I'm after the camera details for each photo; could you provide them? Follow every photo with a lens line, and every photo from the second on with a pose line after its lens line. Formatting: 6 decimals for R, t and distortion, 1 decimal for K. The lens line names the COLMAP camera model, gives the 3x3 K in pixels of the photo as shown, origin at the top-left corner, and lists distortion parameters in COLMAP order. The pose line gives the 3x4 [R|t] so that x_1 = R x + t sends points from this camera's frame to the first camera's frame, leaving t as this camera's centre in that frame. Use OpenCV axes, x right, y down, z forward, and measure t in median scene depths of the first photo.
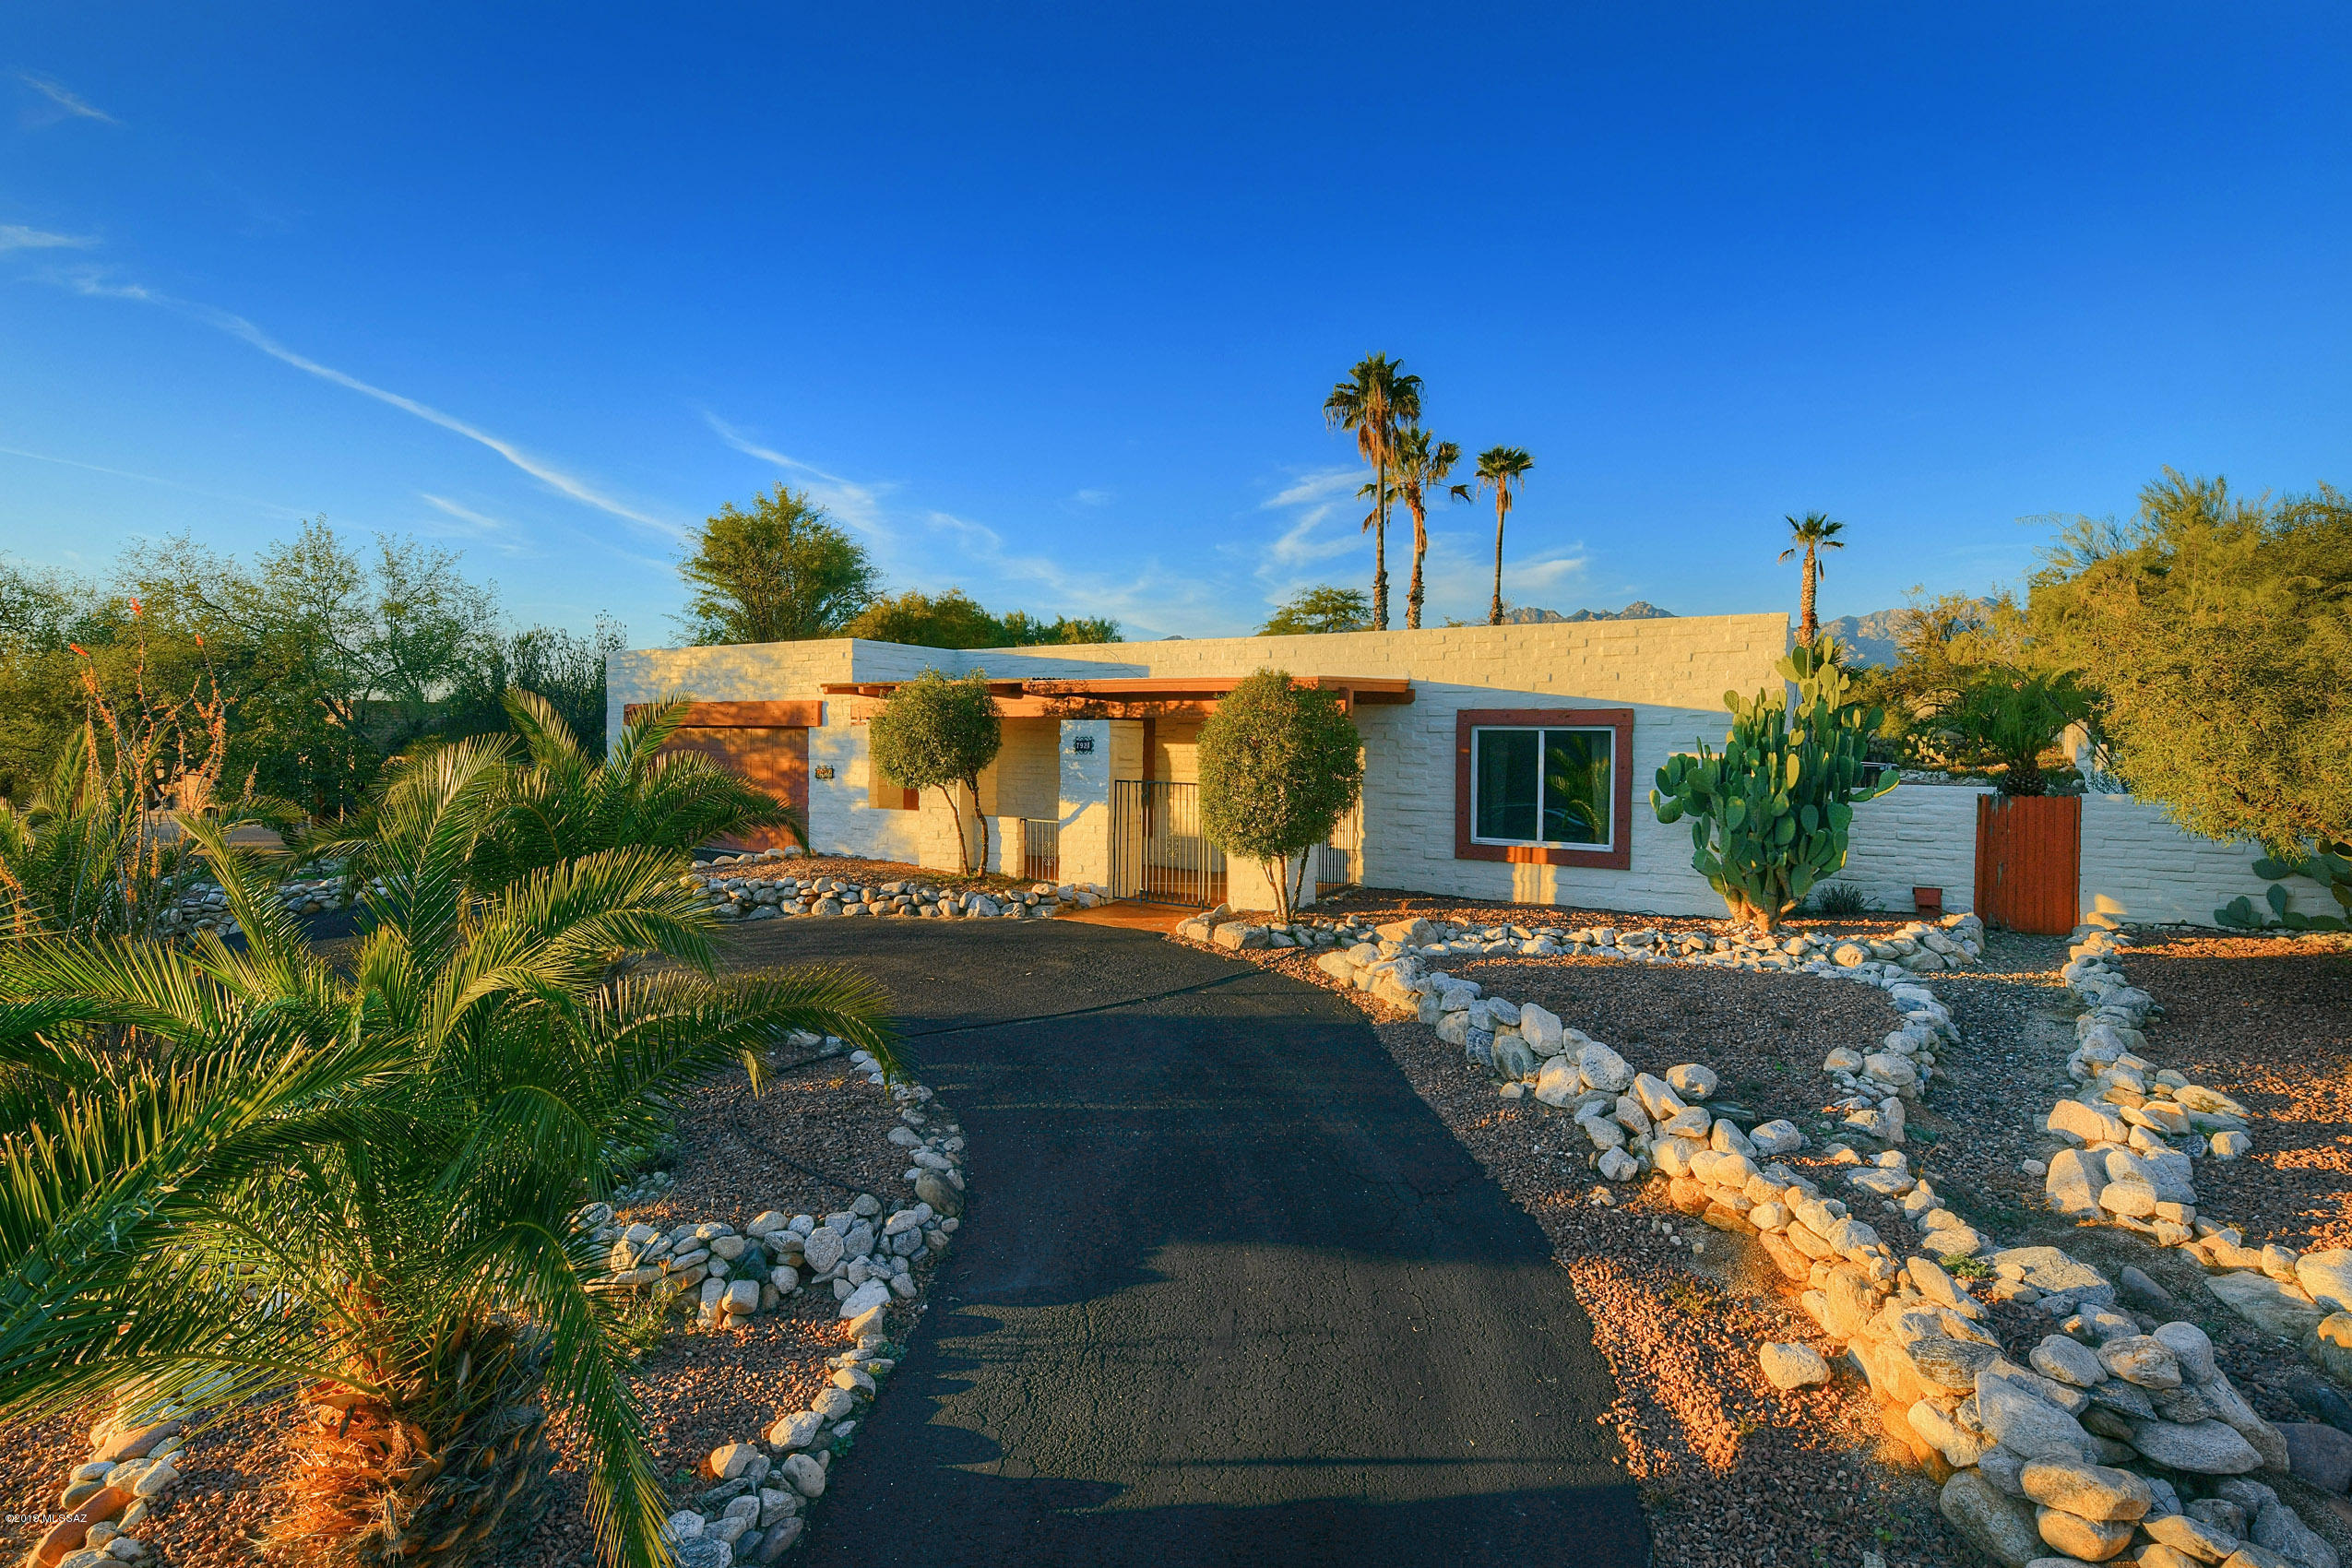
lens RADIAL K [[993.4, 0, 1057.7], [0, 993.4, 671.3], [0, 0, 1]] dist [-0.002923, -0.000832]
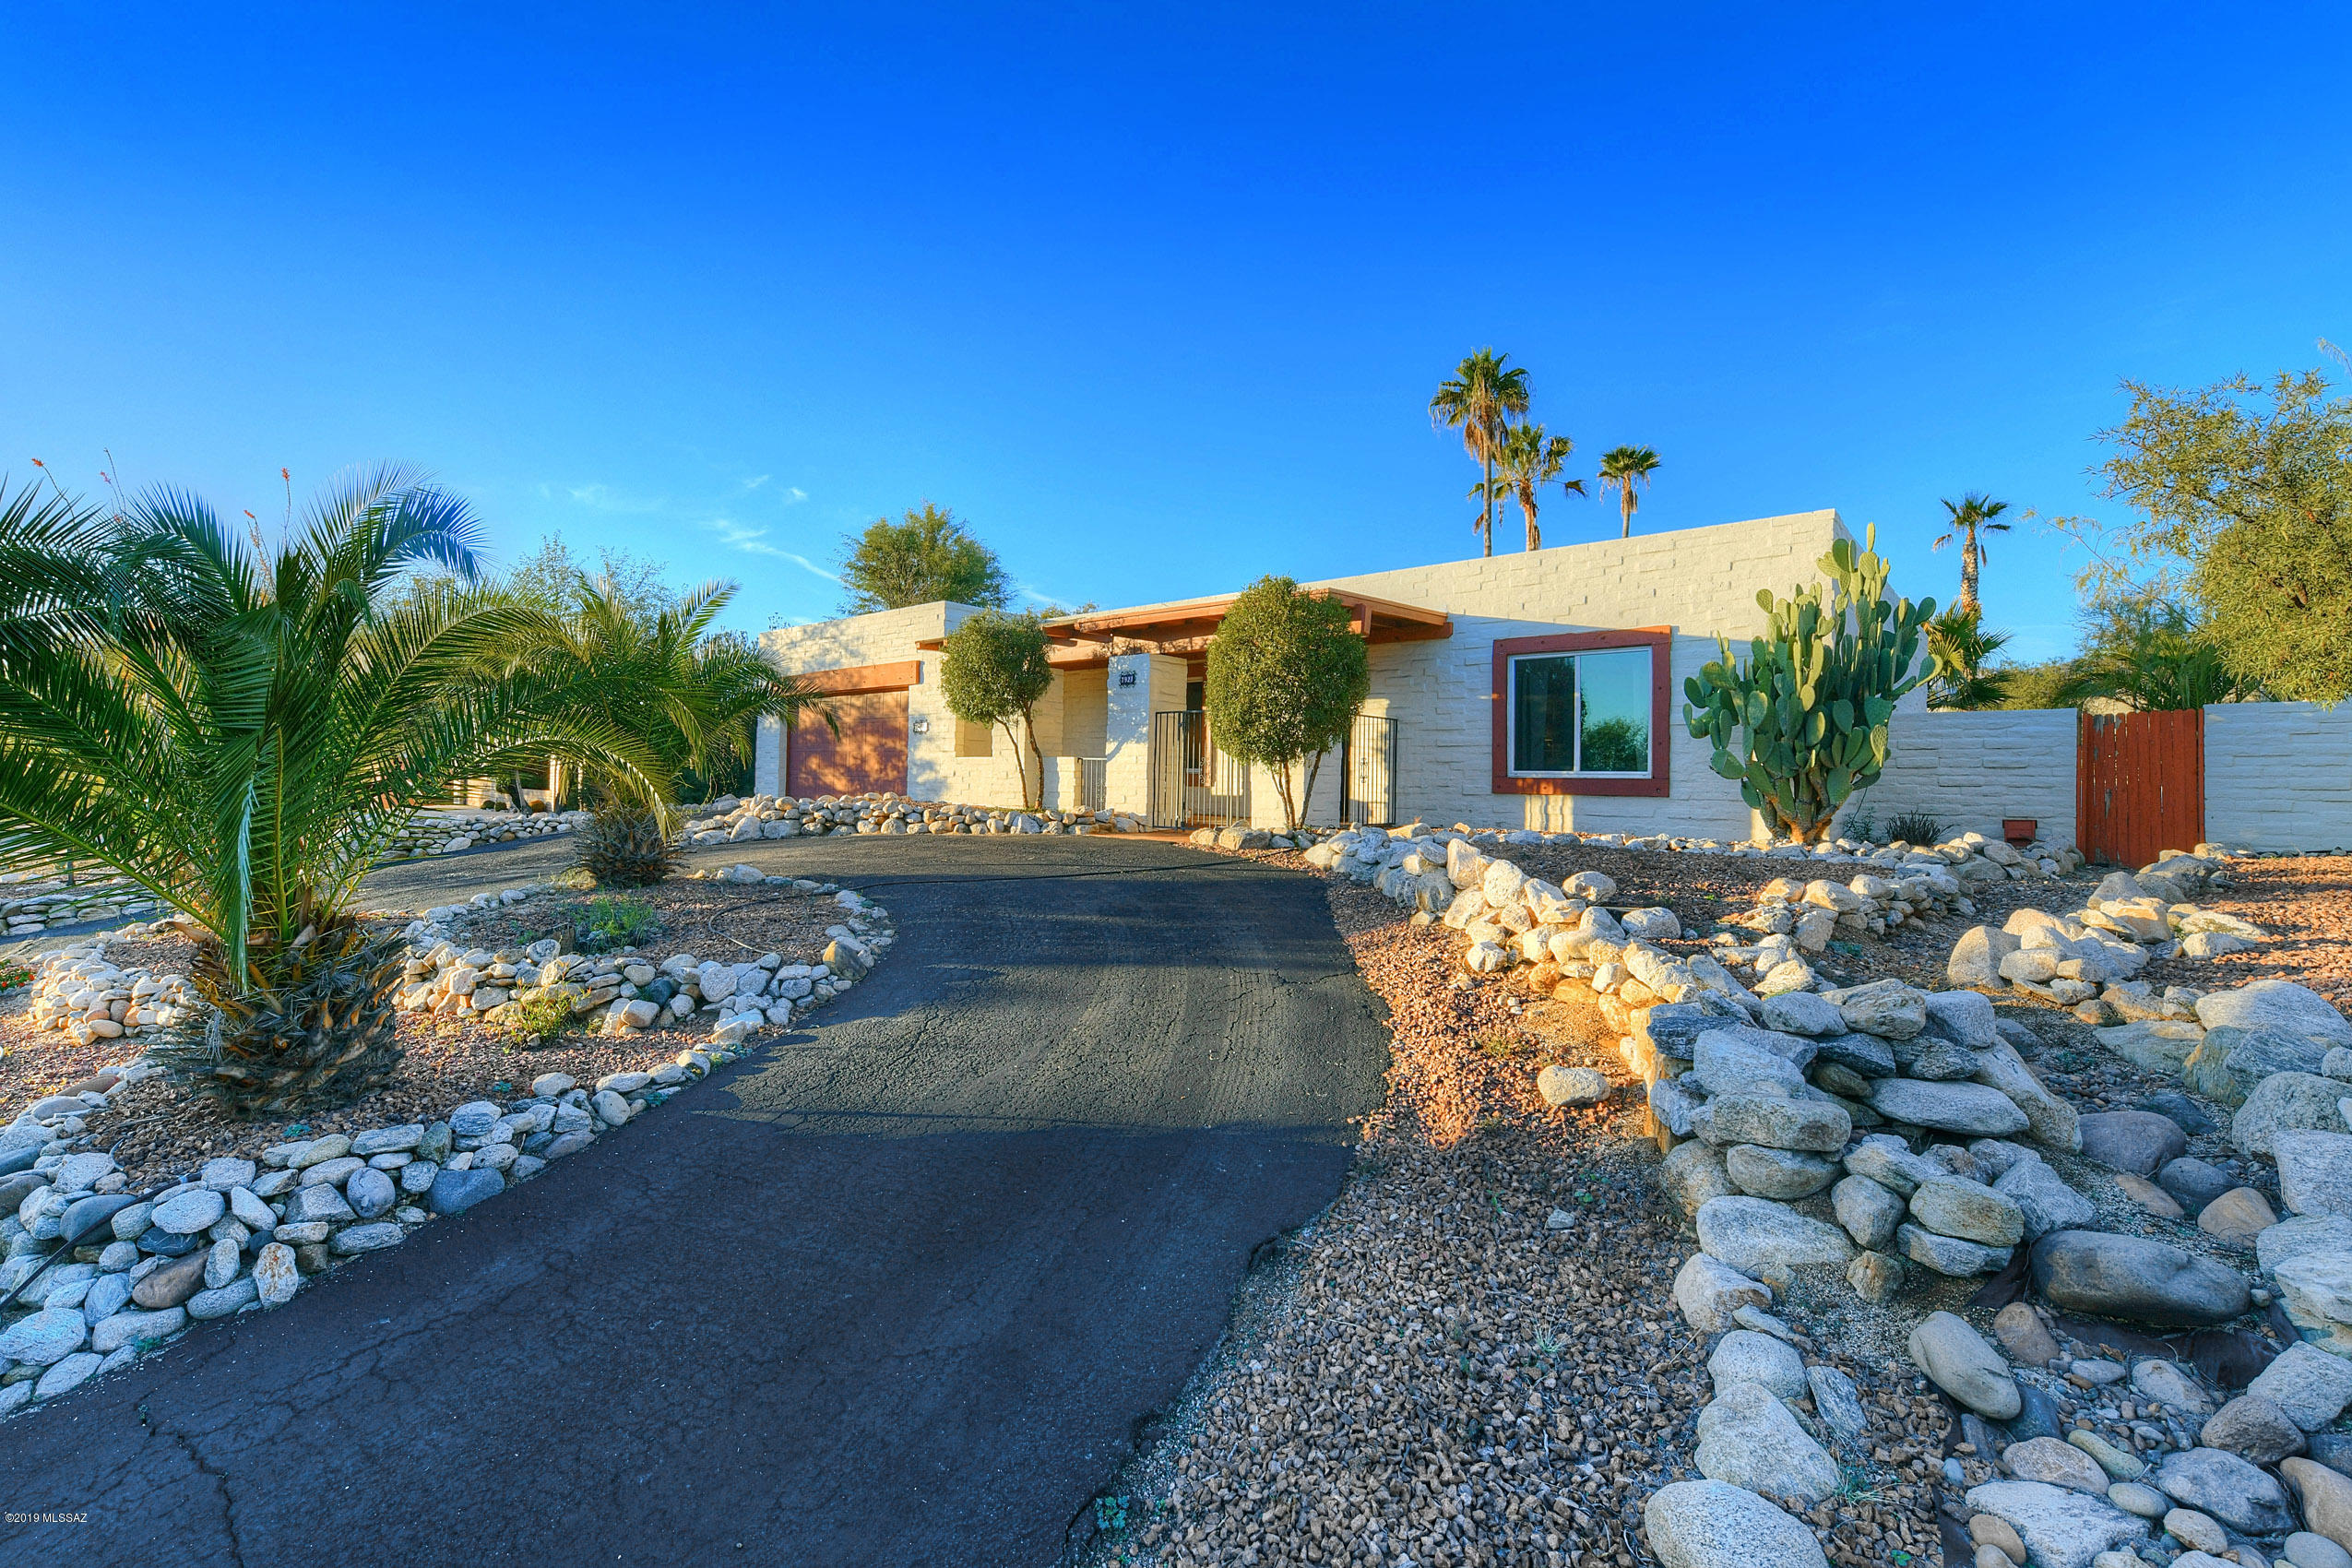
lens RADIAL K [[937.2, 0, 1089.6], [0, 937.2, 703.7], [0, 0, 1]] dist [-0.003963, -0.000328]
pose [[0.985175, 0.020668, -0.170302, 0.169651], [-0.027397, 0.998930, -0.037256, 0.150169], [0.169349, 0.041369, 0.984687, 0.018209]]
